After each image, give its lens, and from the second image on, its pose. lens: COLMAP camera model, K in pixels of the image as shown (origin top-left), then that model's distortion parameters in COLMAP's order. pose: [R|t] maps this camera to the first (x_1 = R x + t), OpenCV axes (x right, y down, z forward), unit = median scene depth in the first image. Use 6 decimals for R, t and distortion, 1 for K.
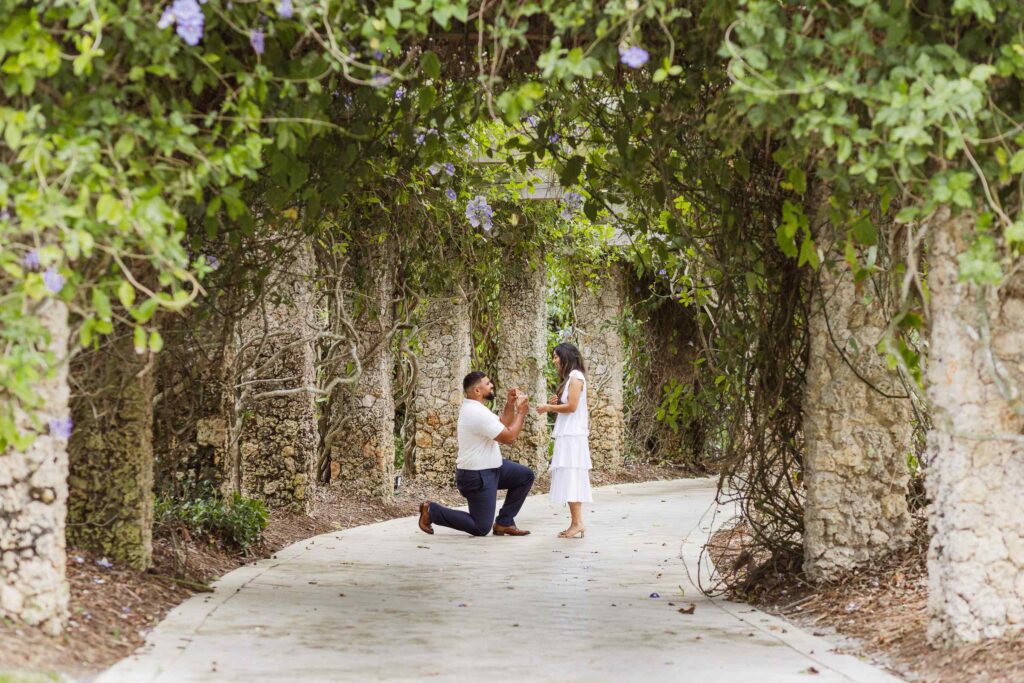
lens RADIAL K [[2595.8, 0, 512.8], [0, 2595.8, 378.6], [0, 0, 1]] dist [0.018733, -0.337091]
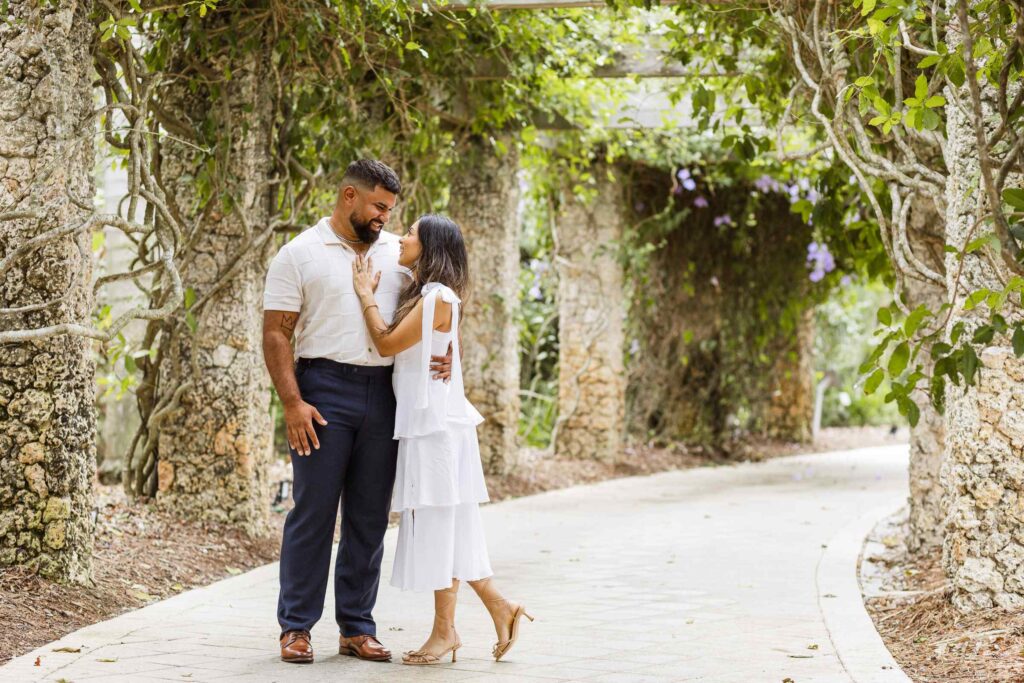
lens RADIAL K [[2705.3, 0, 512.0], [0, 2705.3, 341.5], [0, 0, 1]] dist [-0.017197, 0.285753]
pose [[0.999794, 0.002327, 0.020185, -0.003754], [-0.002328, 0.999997, 0.000071, 0.005141], [-0.020185, -0.000118, 0.999796, 0.393883]]
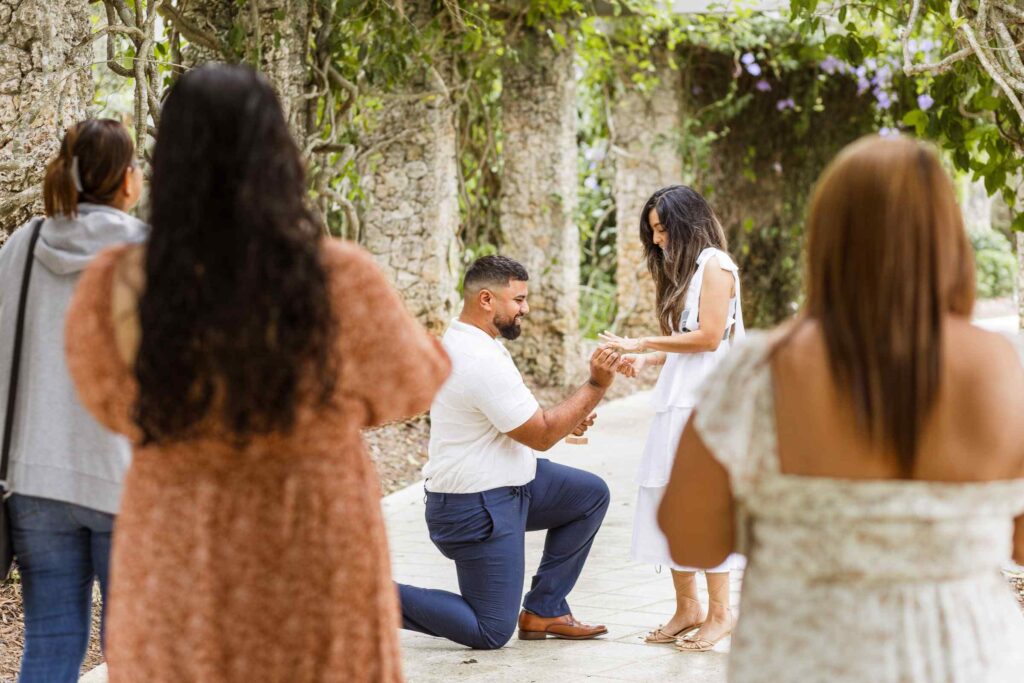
lens RADIAL K [[2595.8, 0, 512.8], [0, 2595.8, 378.6], [0, 0, 1]] dist [0.018733, -0.337091]
pose [[0.999869, -0.015612, 0.004288, -0.008049], [0.015281, 0.997523, 0.068655, -0.009086], [-0.005349, -0.068581, 0.997631, 0.482169]]
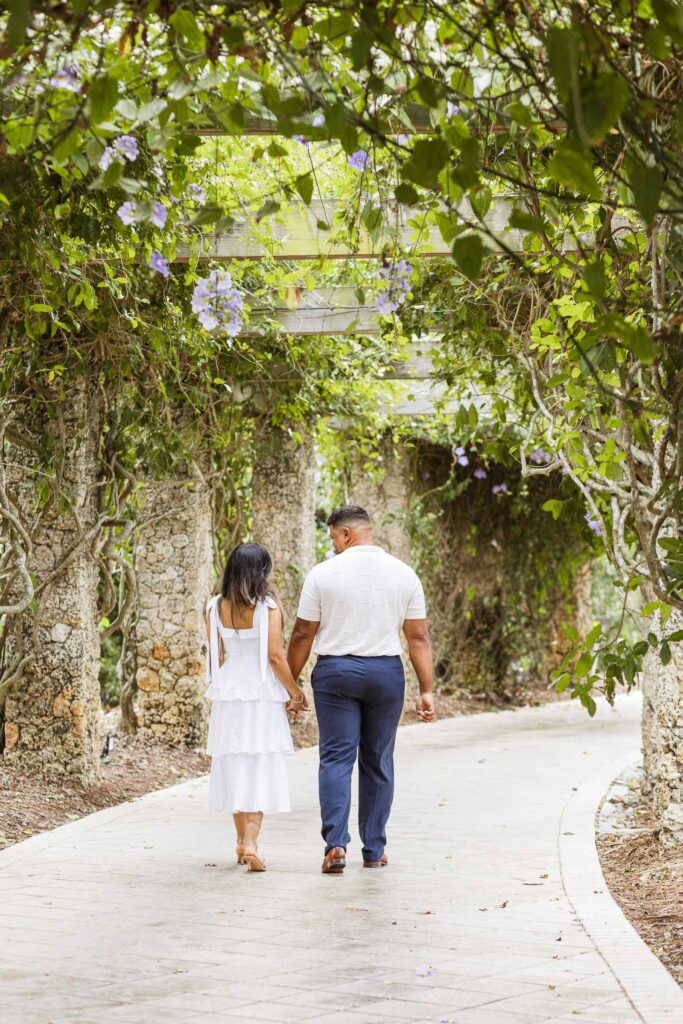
lens RADIAL K [[2650.4, 0, 345.5], [0, 2650.4, 551.4], [0, 0, 1]] dist [-0.028055, -0.681711]
pose [[0.999499, -0.005845, 0.031122, -0.002665], [0.006149, 0.999934, -0.009662, -0.005365], [-0.031063, 0.009849, 0.999469, 0.303977]]
